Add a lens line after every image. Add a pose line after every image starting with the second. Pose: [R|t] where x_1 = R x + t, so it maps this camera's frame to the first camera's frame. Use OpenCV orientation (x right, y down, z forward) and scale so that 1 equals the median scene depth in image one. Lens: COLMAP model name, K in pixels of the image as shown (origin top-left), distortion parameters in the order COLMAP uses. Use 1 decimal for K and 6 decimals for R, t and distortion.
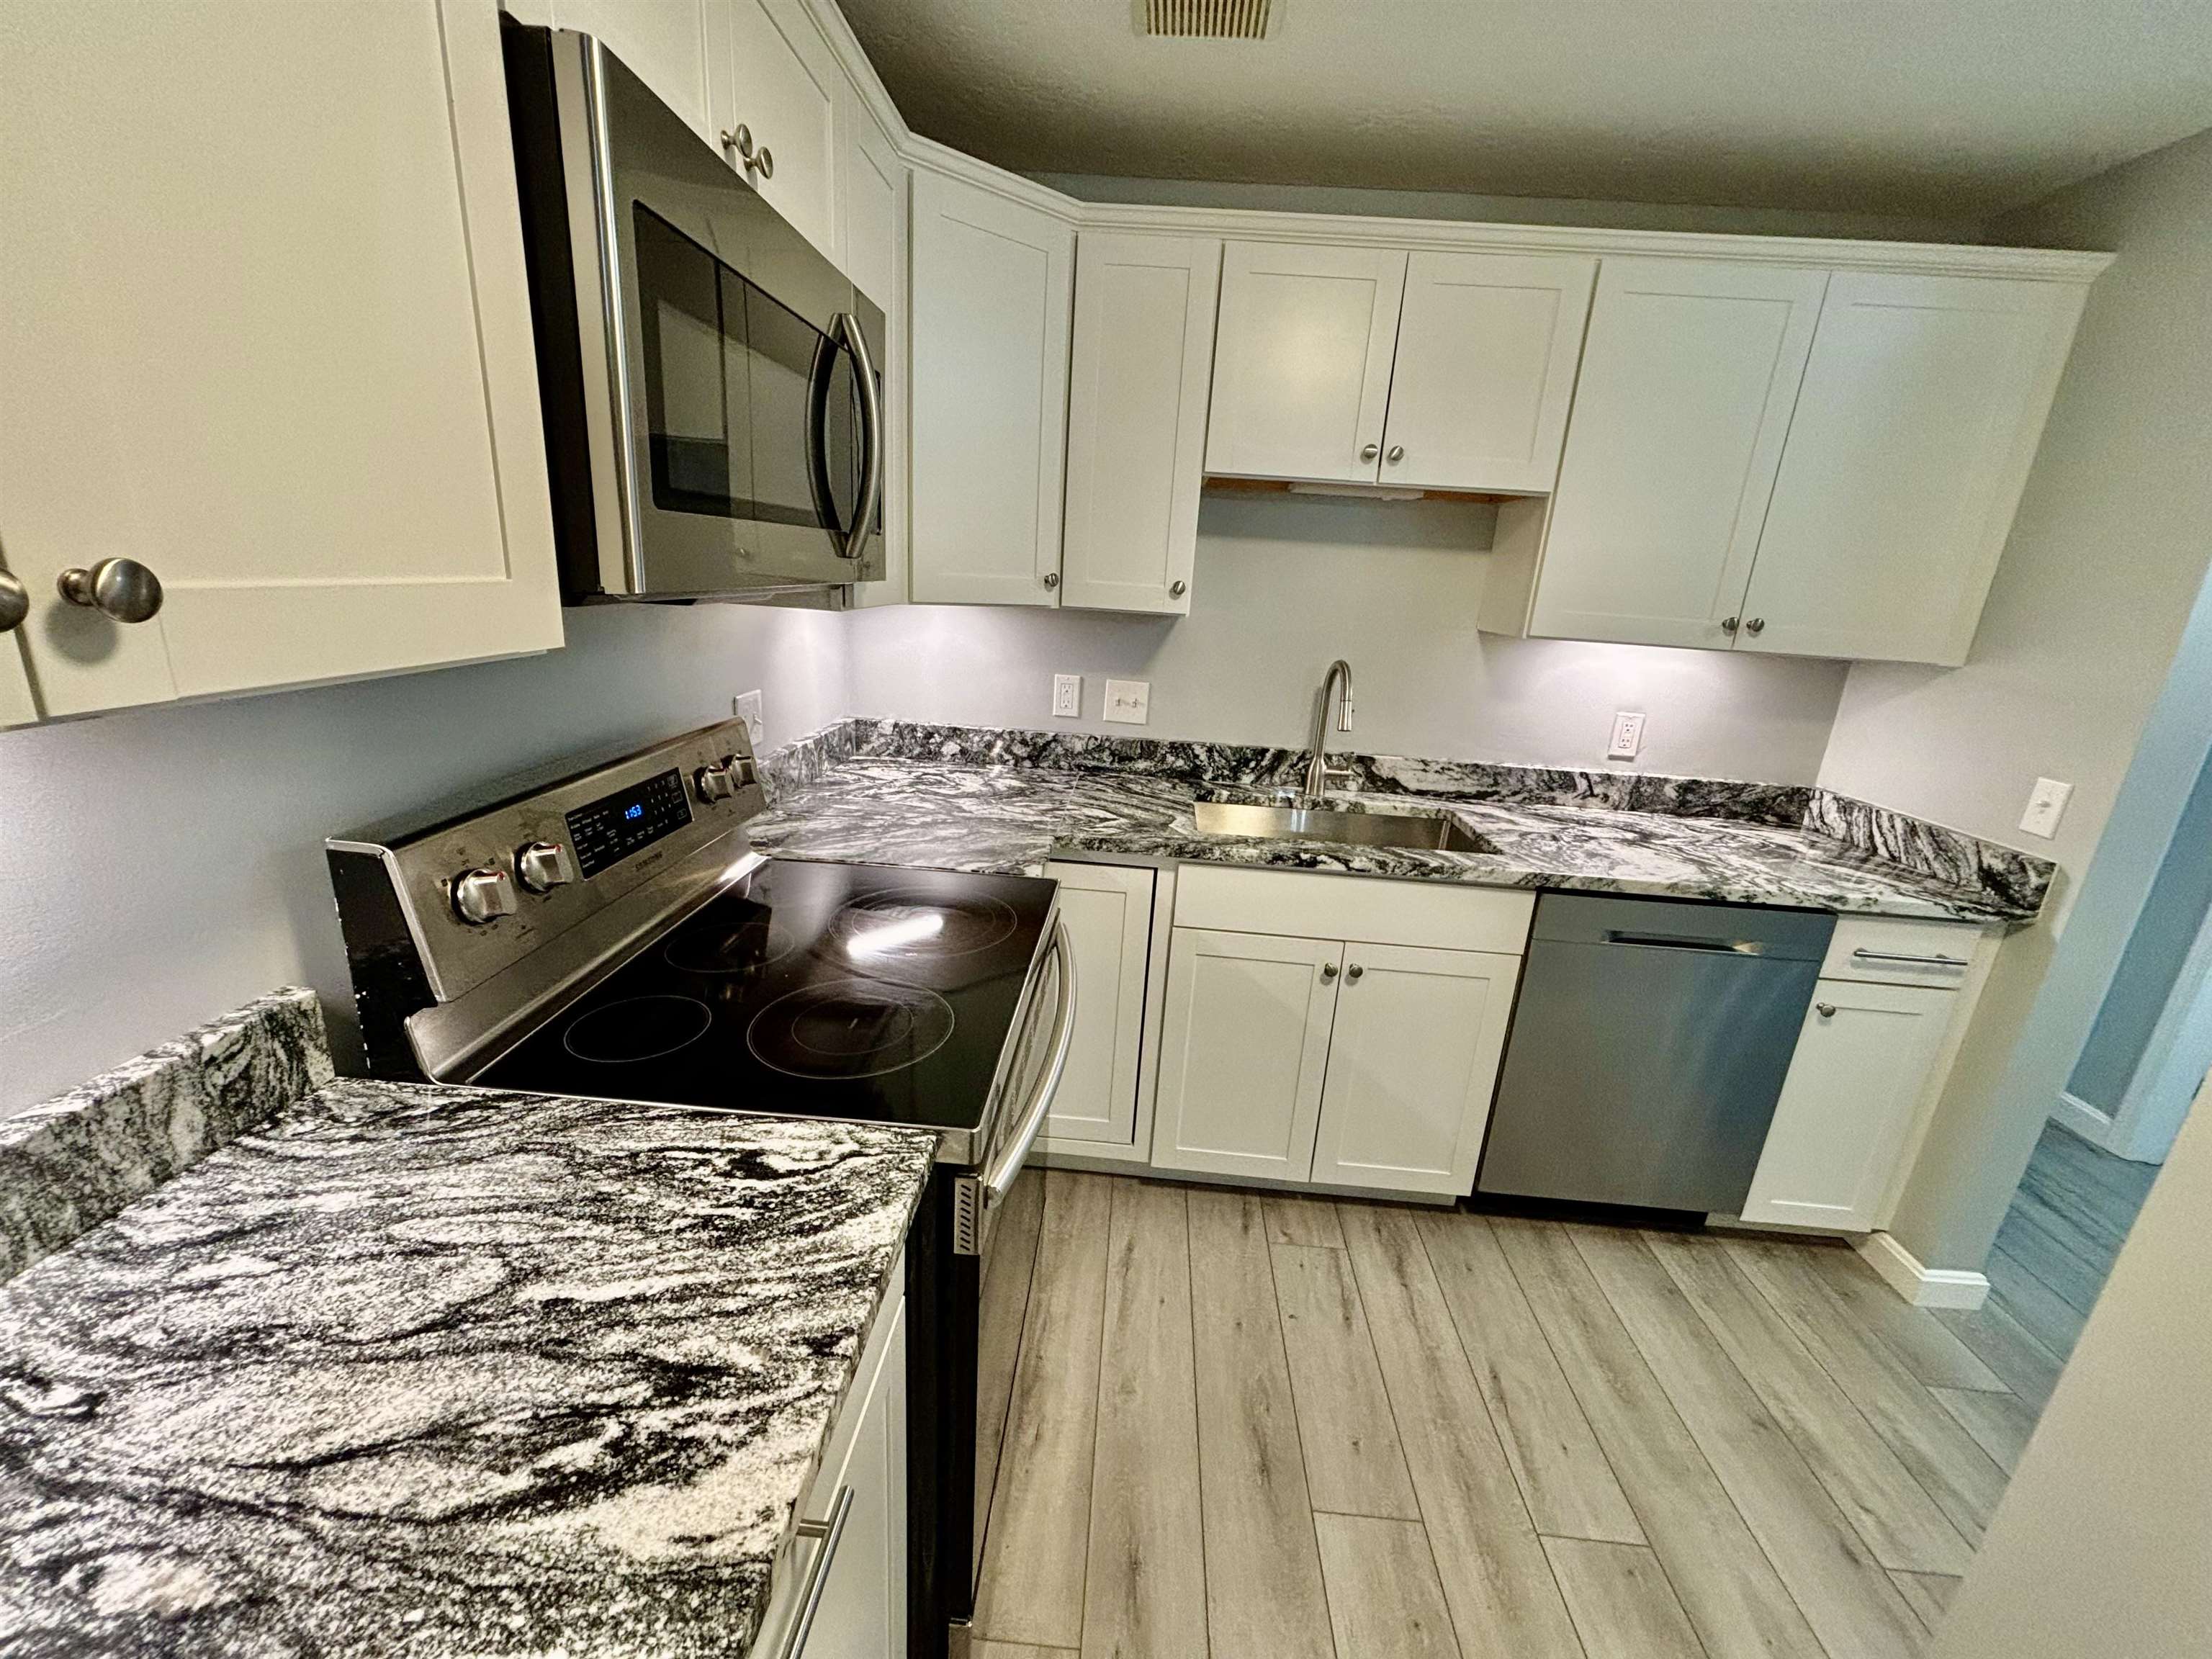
lens RADIAL K [[886.7, 0, 1103.9], [0, 886.7, 828.4], [0, 0, 1]] dist [0.000516, 0.000049]
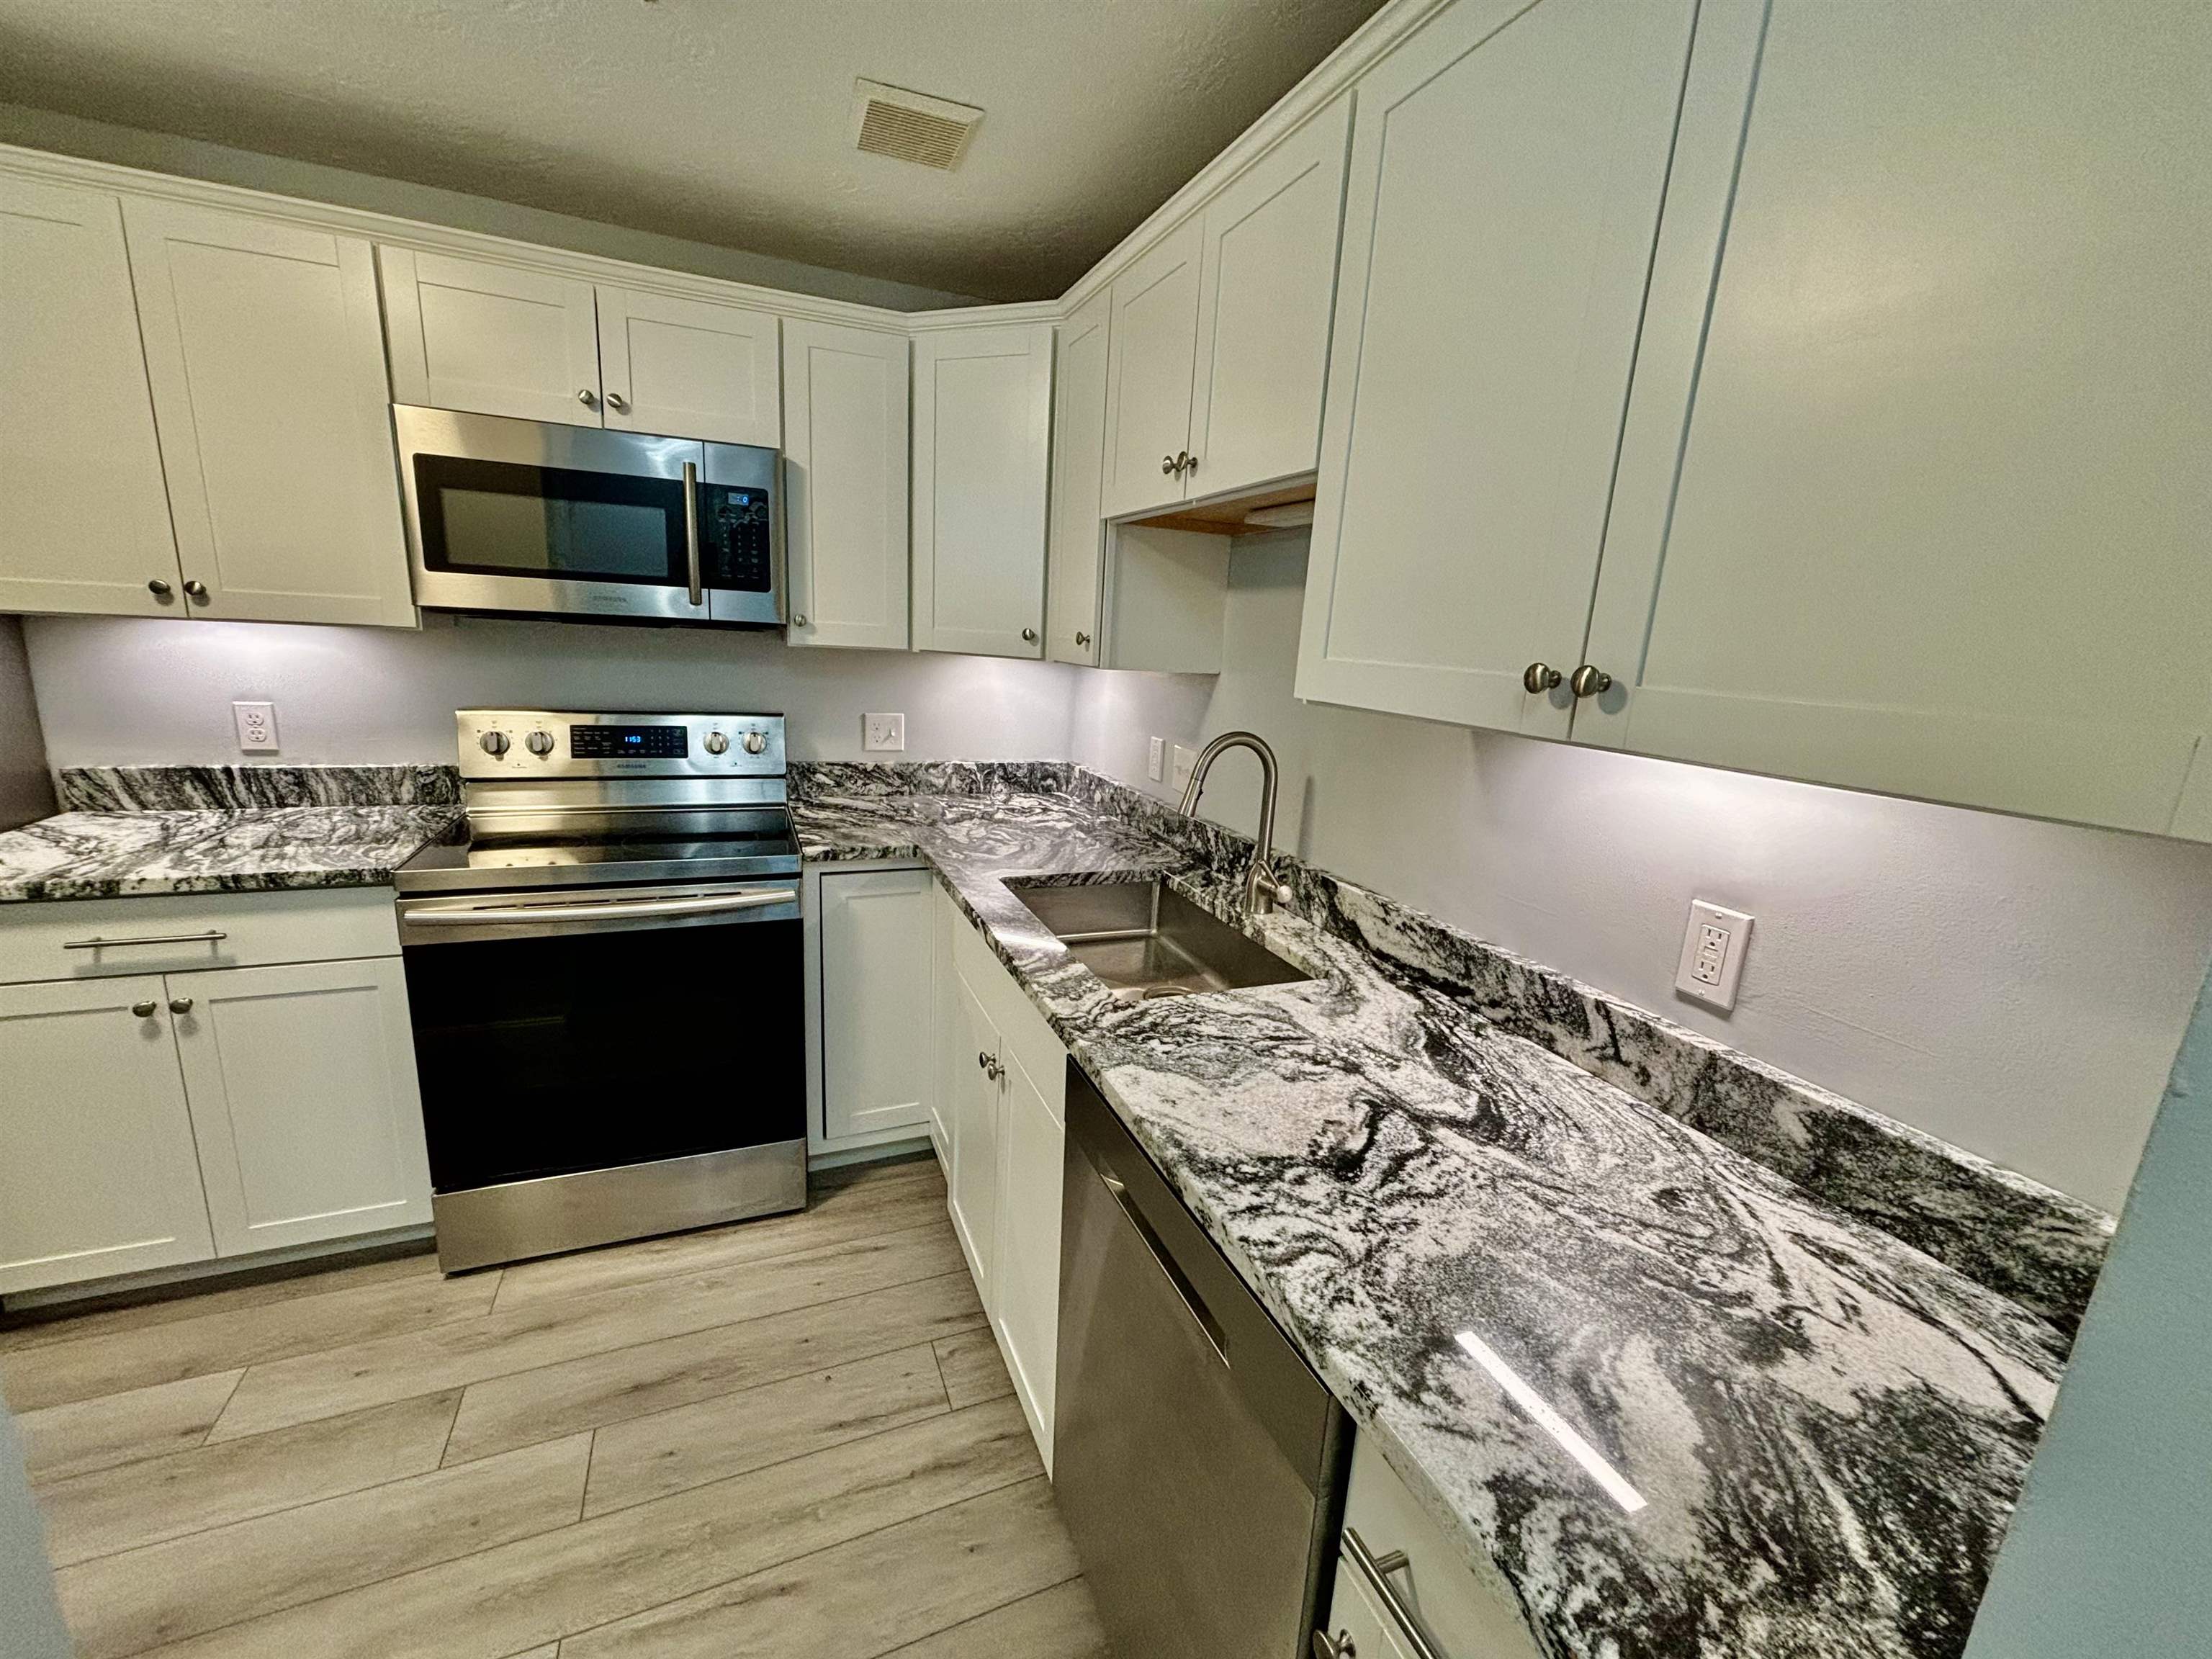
lens RADIAL K [[886.7, 0, 1105.8], [0, 886.7, 829.6], [0, 0, 1]] dist [0.000516, 0.000049]
pose [[0.441482, 0.161766, -0.882568, 0.829057], [-0.282405, 0.958676, 0.034450, -0.094015], [0.851669, 0.234033, 0.468922, 0.517360]]
